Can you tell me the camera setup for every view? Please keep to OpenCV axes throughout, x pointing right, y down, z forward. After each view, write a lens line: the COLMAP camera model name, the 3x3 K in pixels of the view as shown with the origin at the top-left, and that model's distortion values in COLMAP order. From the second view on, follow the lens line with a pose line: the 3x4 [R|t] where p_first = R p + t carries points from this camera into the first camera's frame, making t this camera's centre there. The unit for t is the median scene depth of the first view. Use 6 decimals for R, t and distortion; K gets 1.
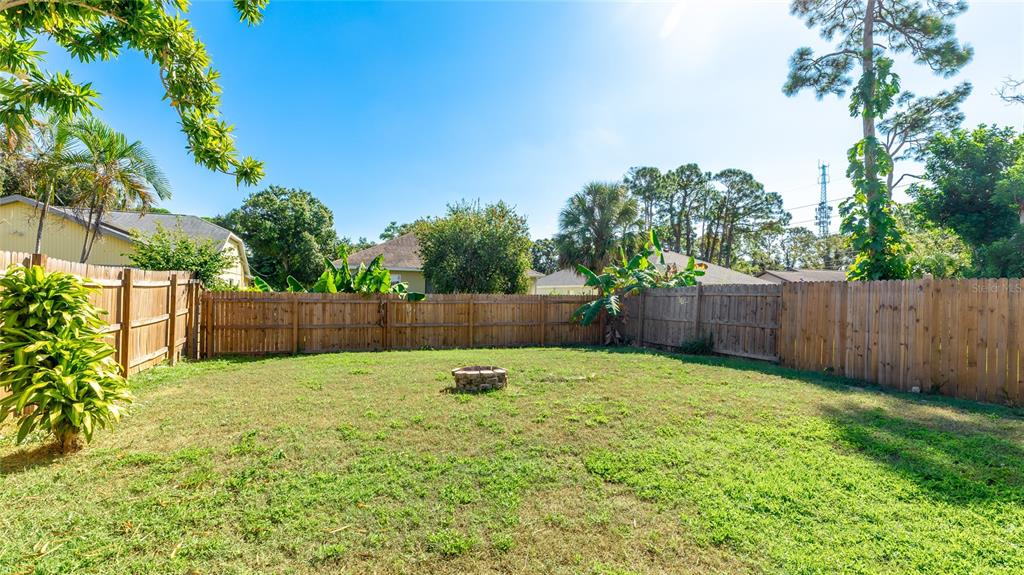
lens RADIAL K [[471.1, 0, 512.0], [0, 471.1, 287.5], [0, 0, 1]] dist [-0.000411, 0.000113]
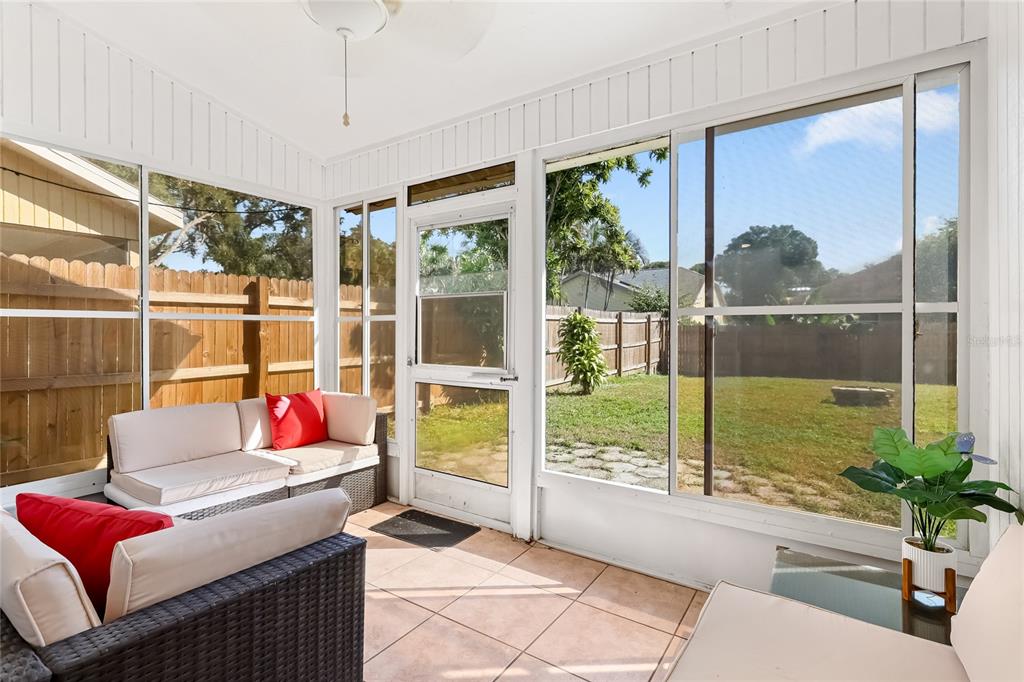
lens RADIAL K [[482.6, 0, 512.0], [0, 482.6, 341.0], [0, 0, 1]] dist [0.000297, -0.000055]
pose [[0.572873, 0.006098, -0.819622, 0.681515], [0.020672, 0.999547, 0.021885, 0.031504], [0.819383, -0.029481, 0.572487, -0.558004]]
